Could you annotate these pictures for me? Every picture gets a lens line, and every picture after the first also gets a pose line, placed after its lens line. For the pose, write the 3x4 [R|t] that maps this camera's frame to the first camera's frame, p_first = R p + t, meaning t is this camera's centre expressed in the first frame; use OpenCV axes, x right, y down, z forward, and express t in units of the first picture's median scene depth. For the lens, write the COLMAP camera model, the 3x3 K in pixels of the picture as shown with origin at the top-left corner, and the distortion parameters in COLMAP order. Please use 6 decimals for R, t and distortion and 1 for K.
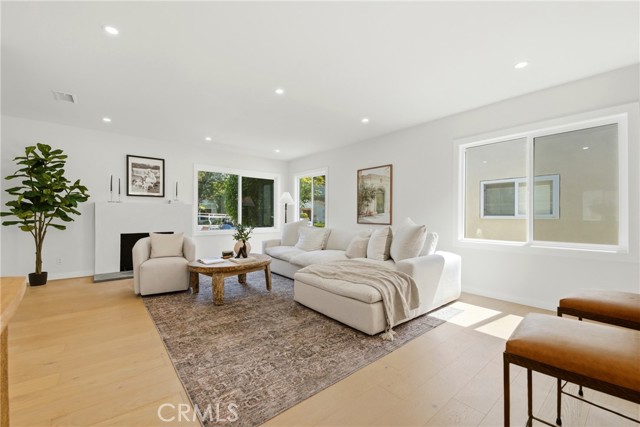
lens RADIAL K [[265.0, 0, 317.7], [0, 265.0, 214.3], [0, 0, 1]] dist [0.008746, -0.003284]
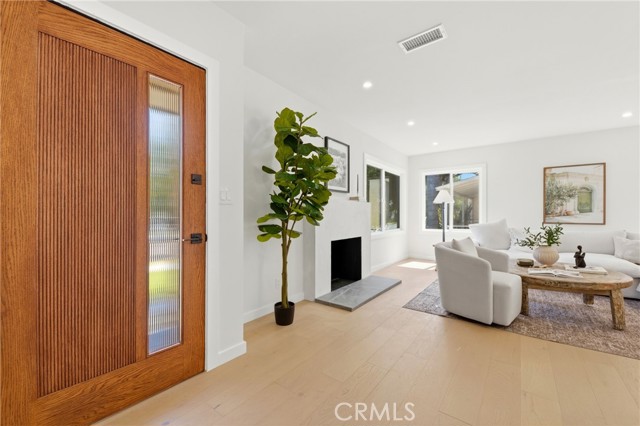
lens RADIAL K [[260.3, 0, 319.6], [0, 260.3, 214.0], [0, 0, 1]] dist [0.002807, -0.000262]
pose [[0.972975, -0.003841, 0.230877, -0.946957], [0.003076, 0.999989, 0.003676, -0.005668], [-0.230888, -0.002866, 0.972976, 0.298976]]
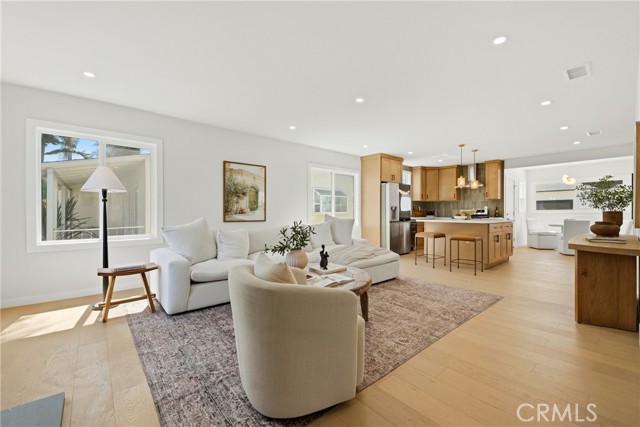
lens RADIAL K [[265.0, 0, 323.0], [0, 265.0, 211.9], [0, 0, 1]] dist [0.008746, -0.003284]
pose [[-0.029457, -0.003276, 0.999561, -0.810176], [-0.004036, 0.999987, 0.003158, -0.003151], [-0.999558, -0.003942, -0.029470, 0.774214]]
